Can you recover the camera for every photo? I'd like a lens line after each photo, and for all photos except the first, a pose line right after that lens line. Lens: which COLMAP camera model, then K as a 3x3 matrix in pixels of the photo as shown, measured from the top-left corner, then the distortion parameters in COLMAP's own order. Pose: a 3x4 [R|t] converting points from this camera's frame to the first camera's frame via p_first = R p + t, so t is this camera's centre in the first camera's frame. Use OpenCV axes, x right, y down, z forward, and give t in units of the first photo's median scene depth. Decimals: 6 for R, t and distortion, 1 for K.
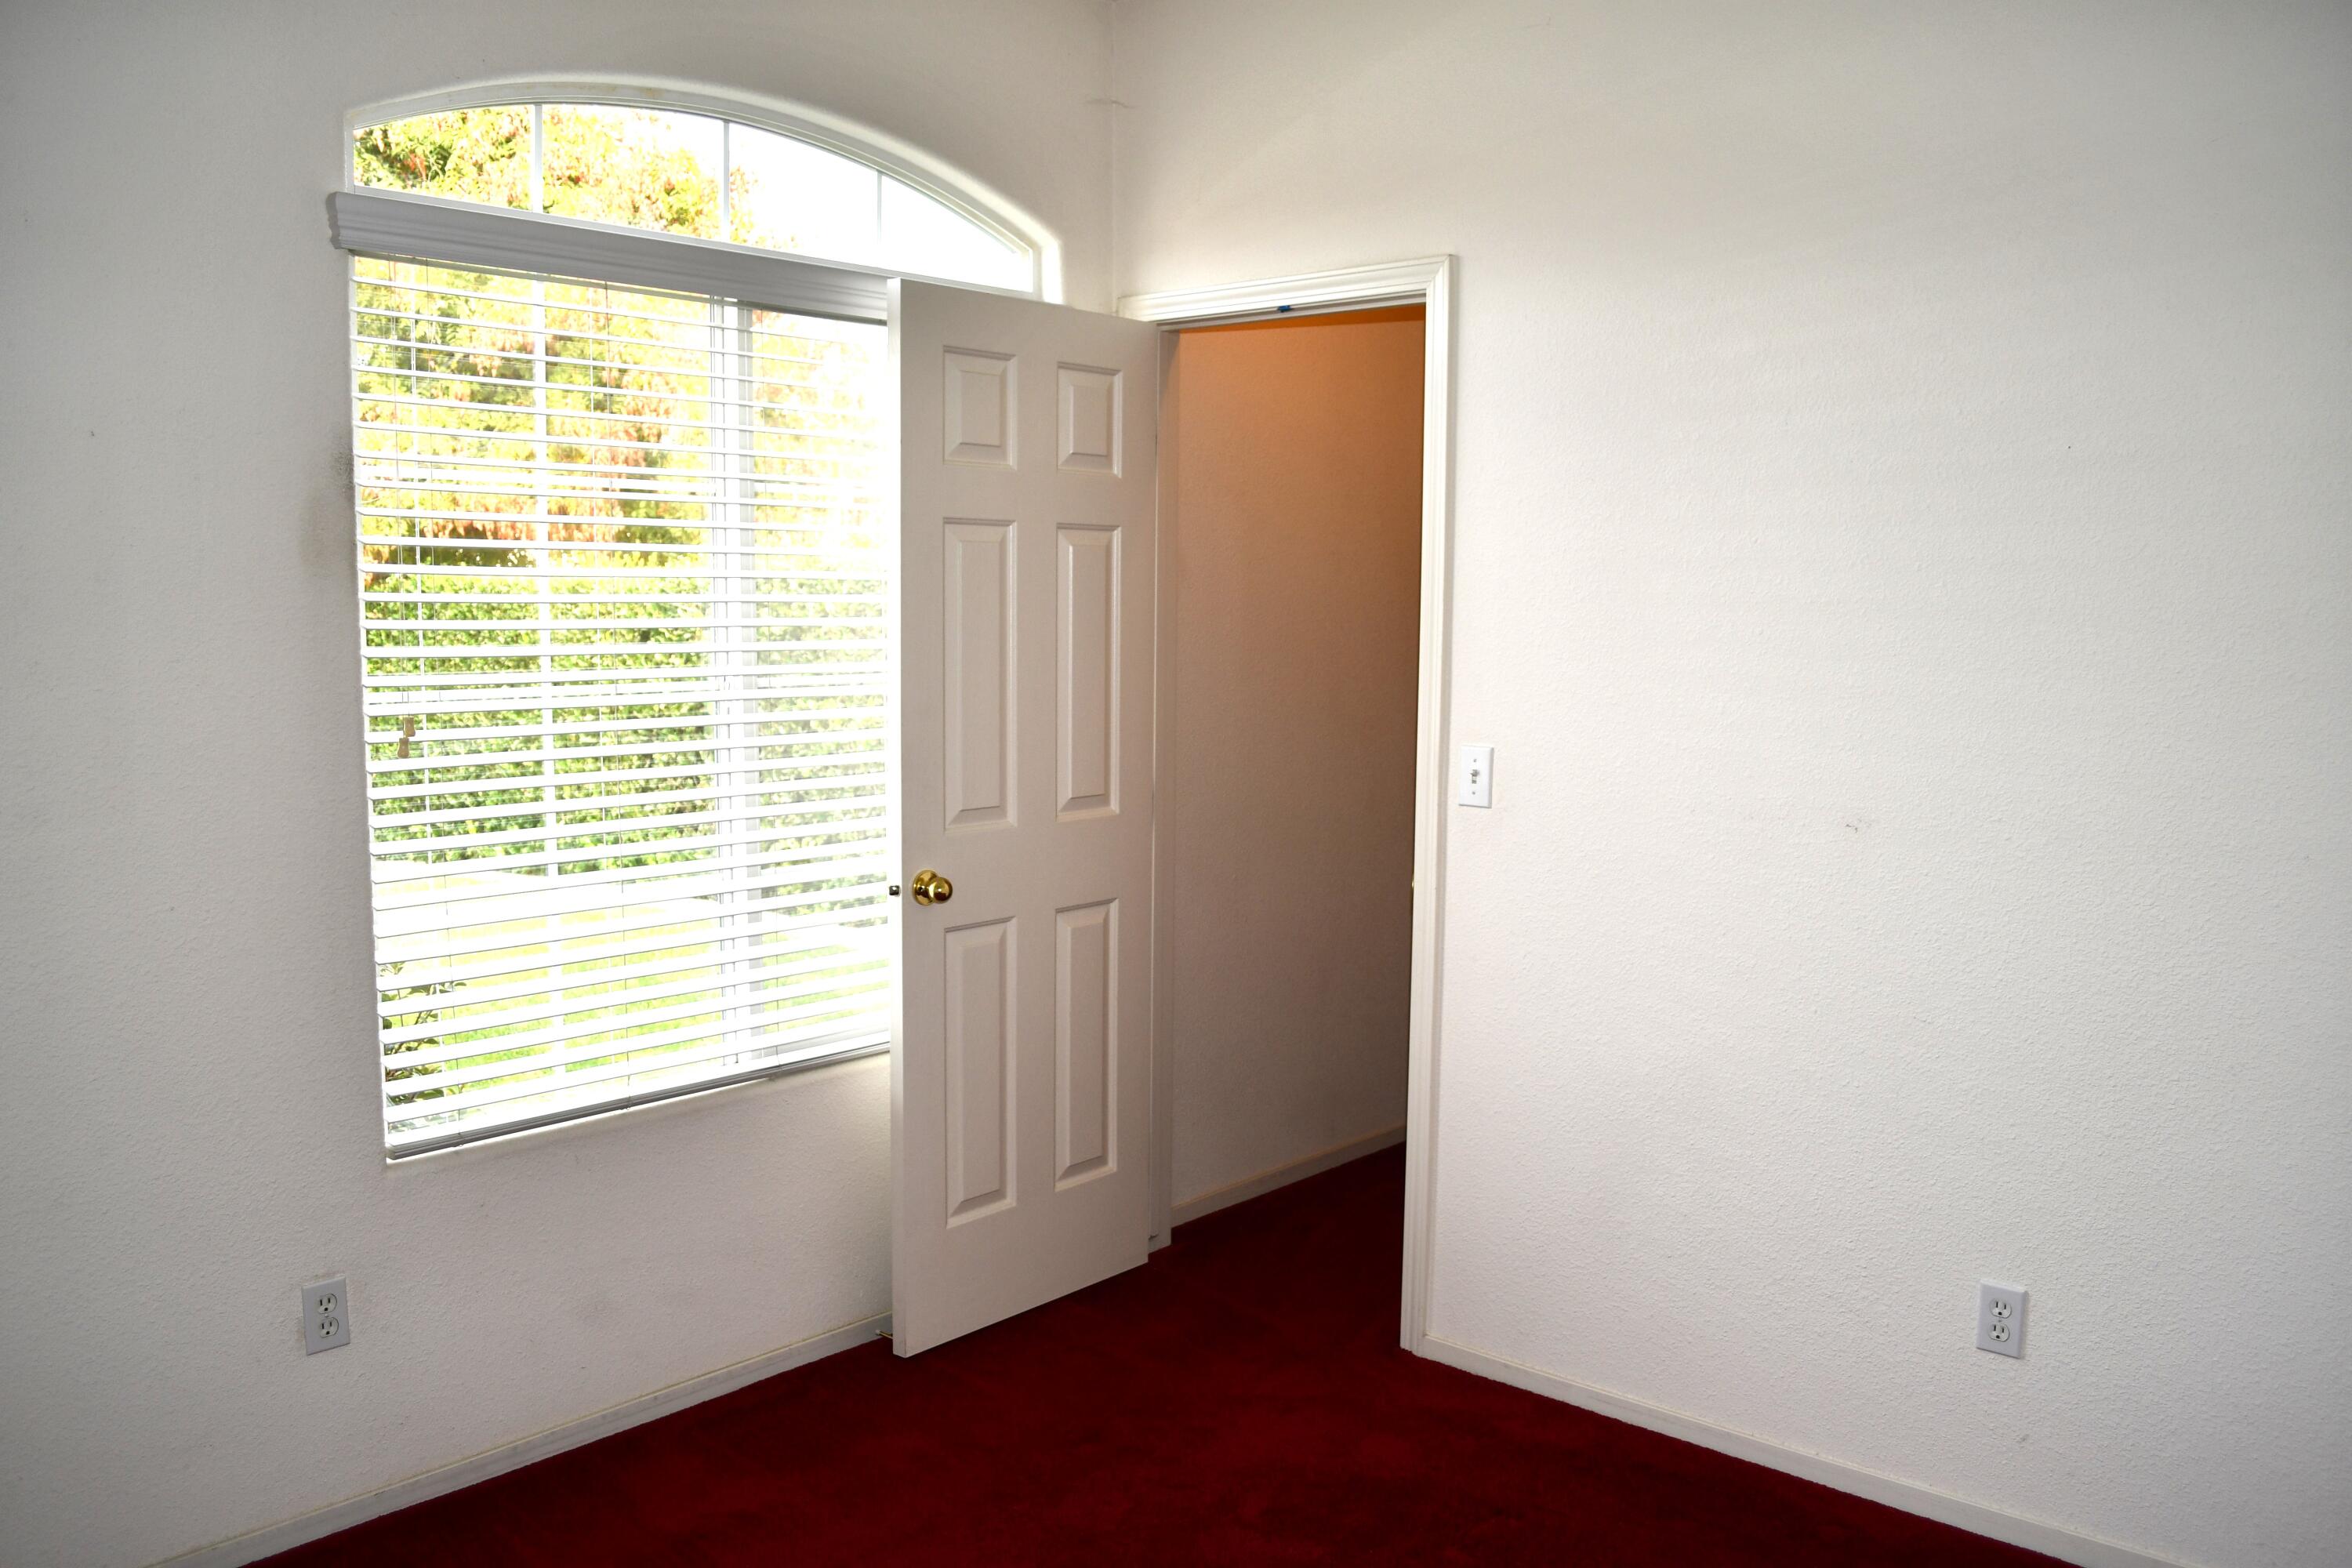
lens RADIAL K [[1848.2, 0, 1170.4], [0, 1848.2, 793.6], [0, 0, 1]] dist [-0.085197, 0.014796]
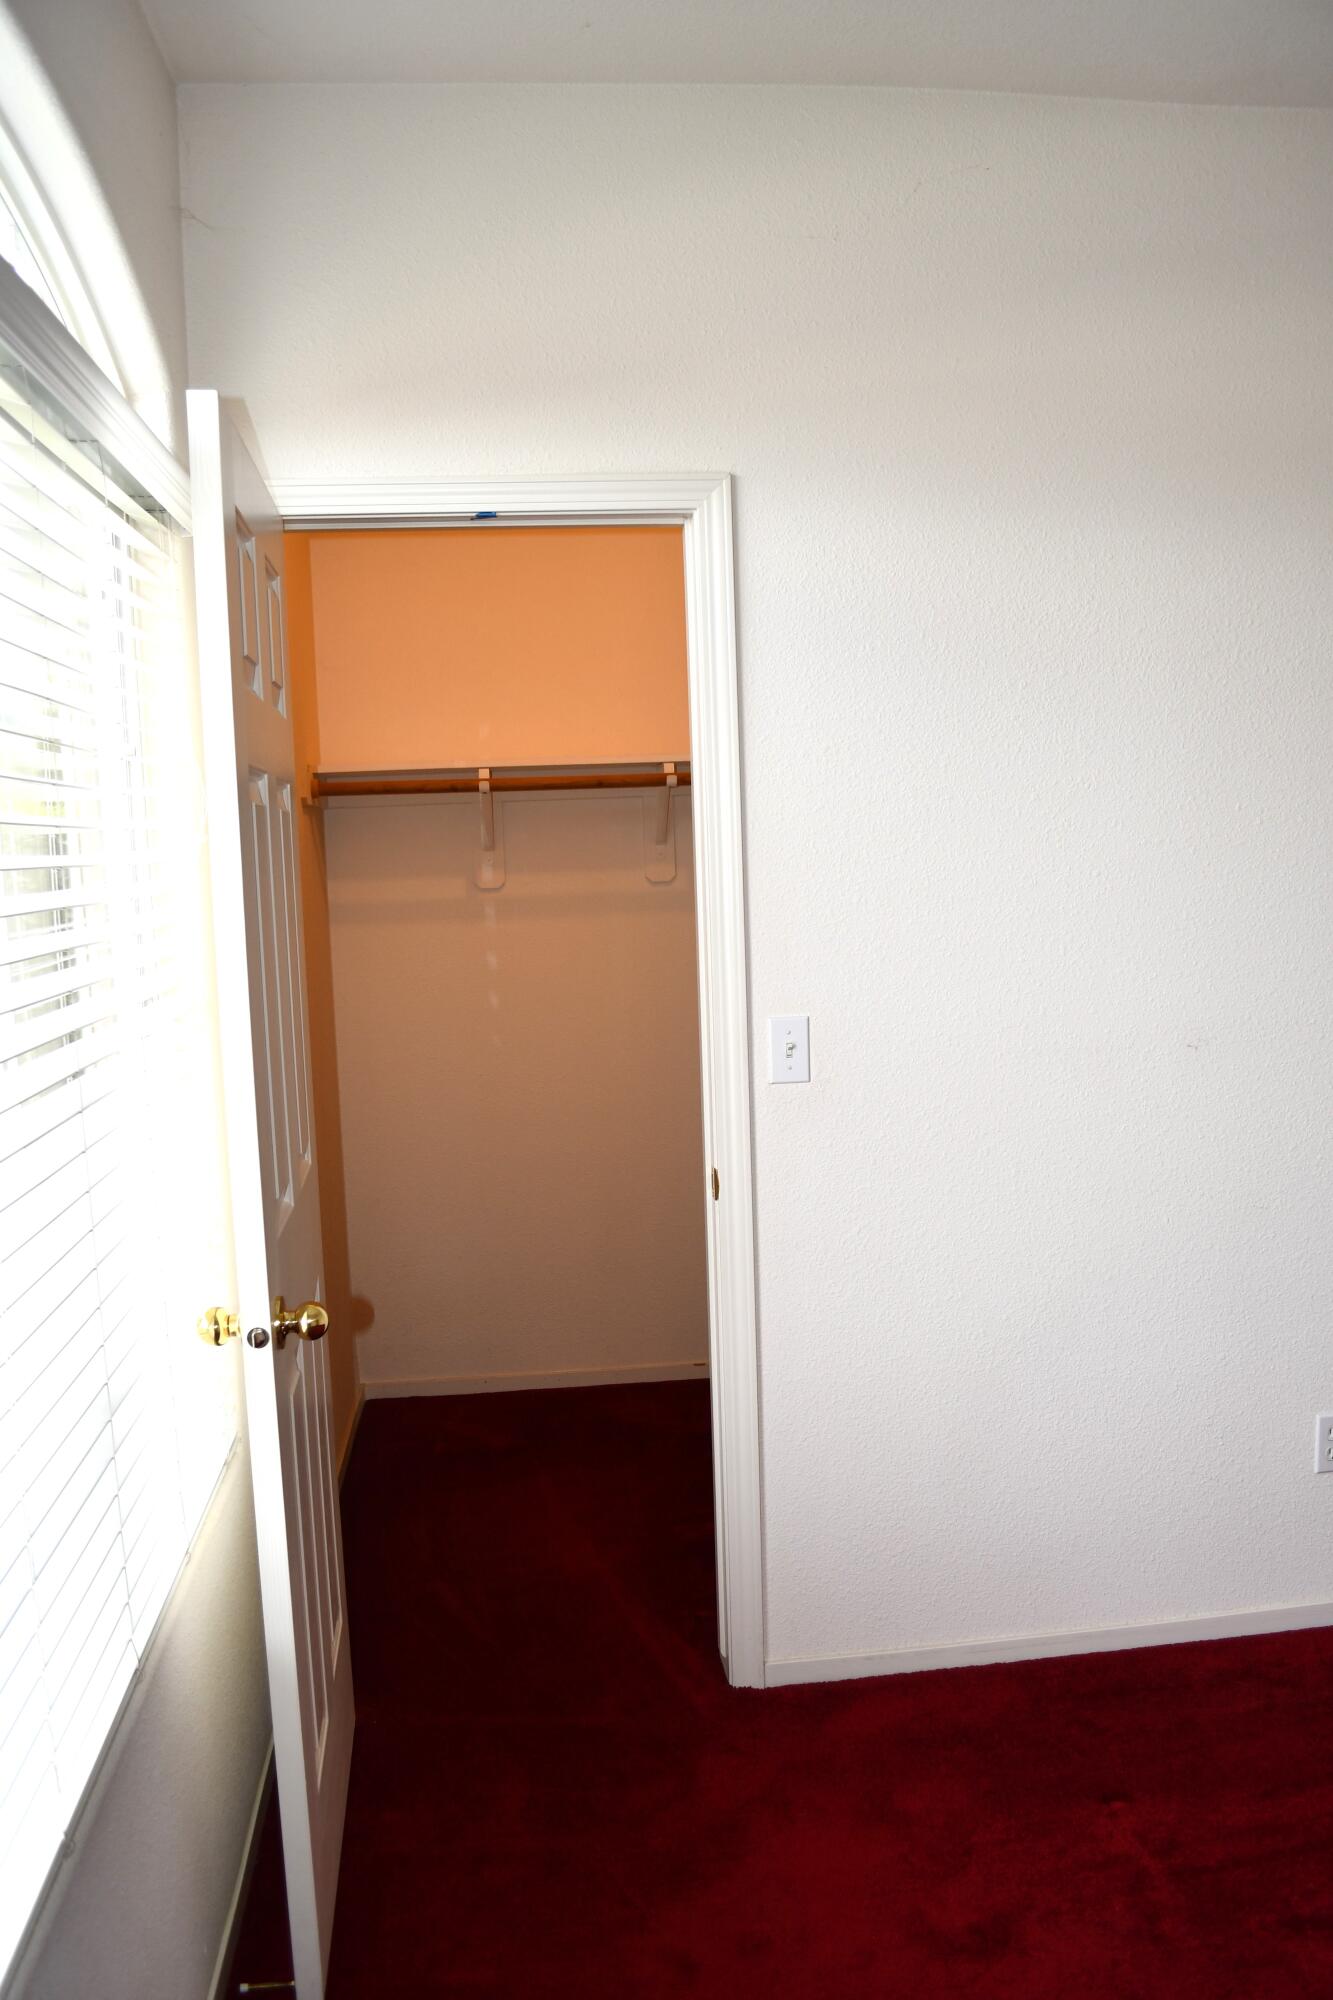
lens RADIAL K [[1573.8, 0, 666.5], [0, 1573.8, 1000.0], [0, 0, 1]] dist [-0.070683, -0.001634]
pose [[0.662364, -0.105469, 0.741721, -0.450936], [0.118950, 0.992288, 0.034876, -0.068046], [-0.739679, 0.065127, 0.669801, 0.517901]]
